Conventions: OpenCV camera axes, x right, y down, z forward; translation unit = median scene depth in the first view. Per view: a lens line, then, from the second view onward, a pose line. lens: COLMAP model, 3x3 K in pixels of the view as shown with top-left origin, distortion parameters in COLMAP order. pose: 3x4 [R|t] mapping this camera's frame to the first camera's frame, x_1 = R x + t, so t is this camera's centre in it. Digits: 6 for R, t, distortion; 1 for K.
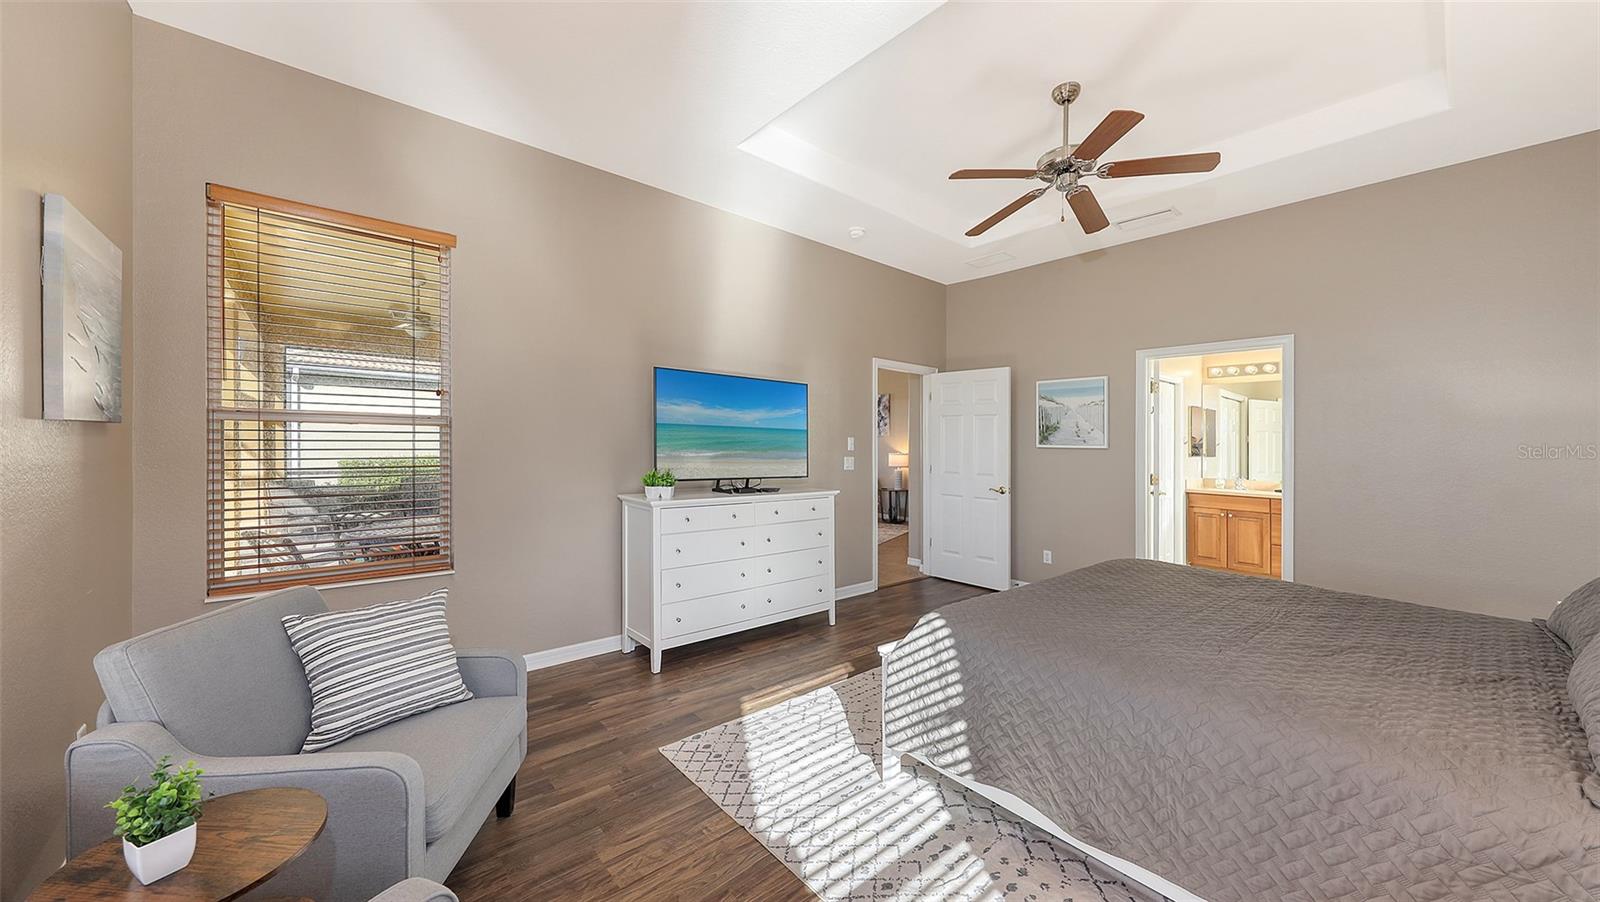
lens RADIAL K [[558.2, 0, 806.6], [0, 558.2, 451.2], [0, 0, 1]] dist [0.001879, -0.000040]
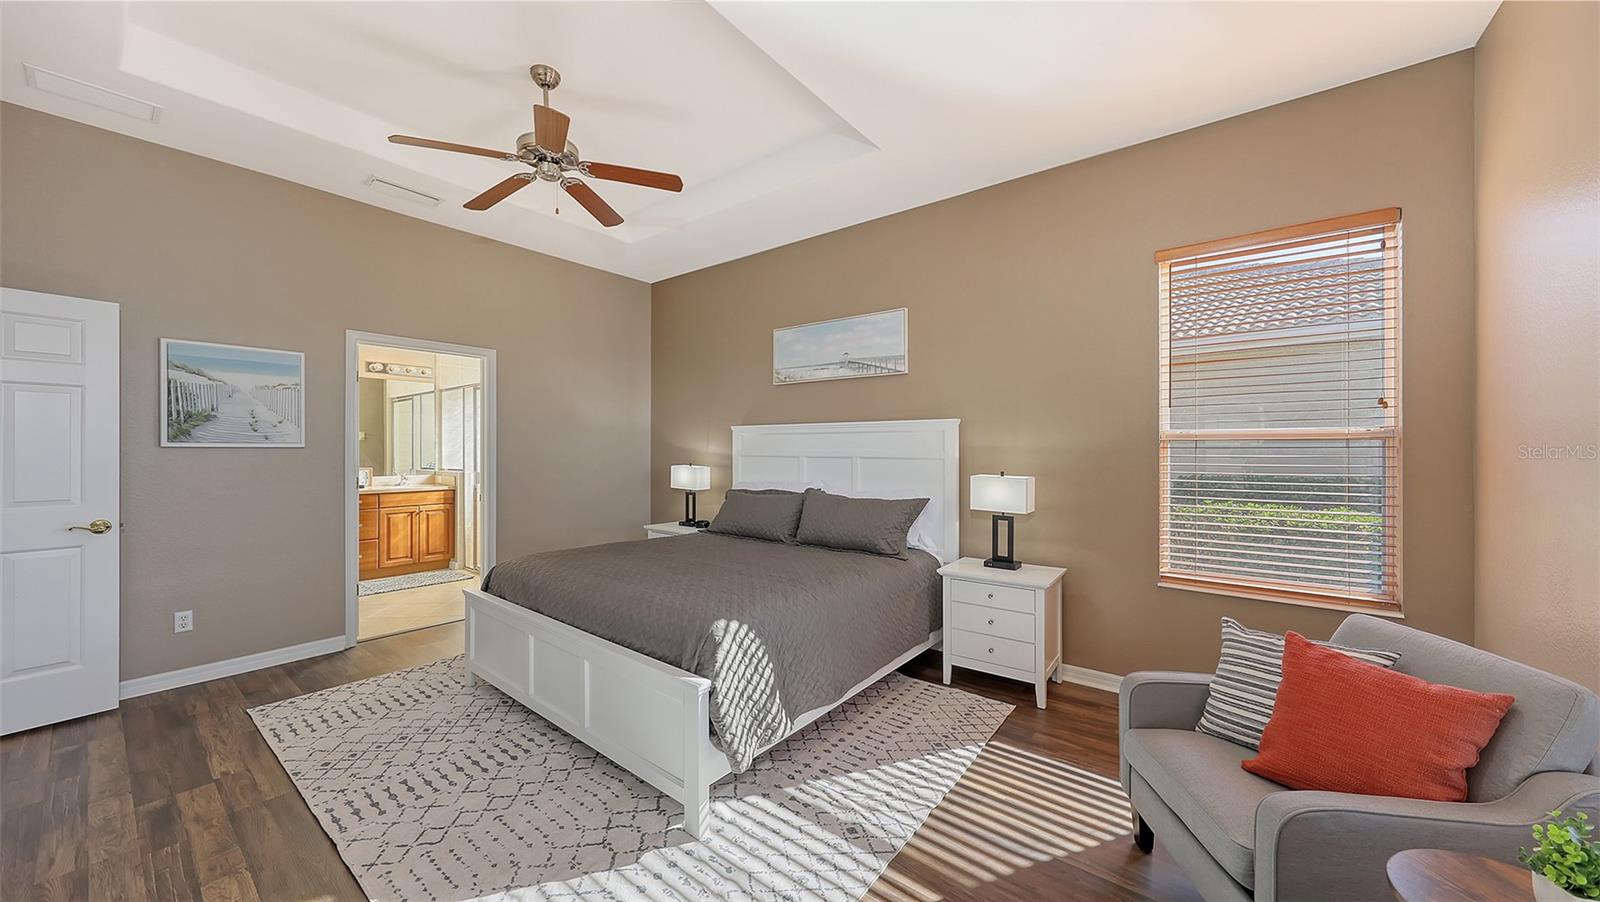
lens RADIAL K [[558.2, 0, 807.3], [0, 558.2, 440.9], [0, 0, 1]] dist [0.001879, -0.000040]
pose [[-0.198247, -0.004773, 0.980141, -0.365353], [0.003659, 0.999978, 0.005609, -0.016215], [-0.980145, 0.004698, -0.198225, 0.492156]]
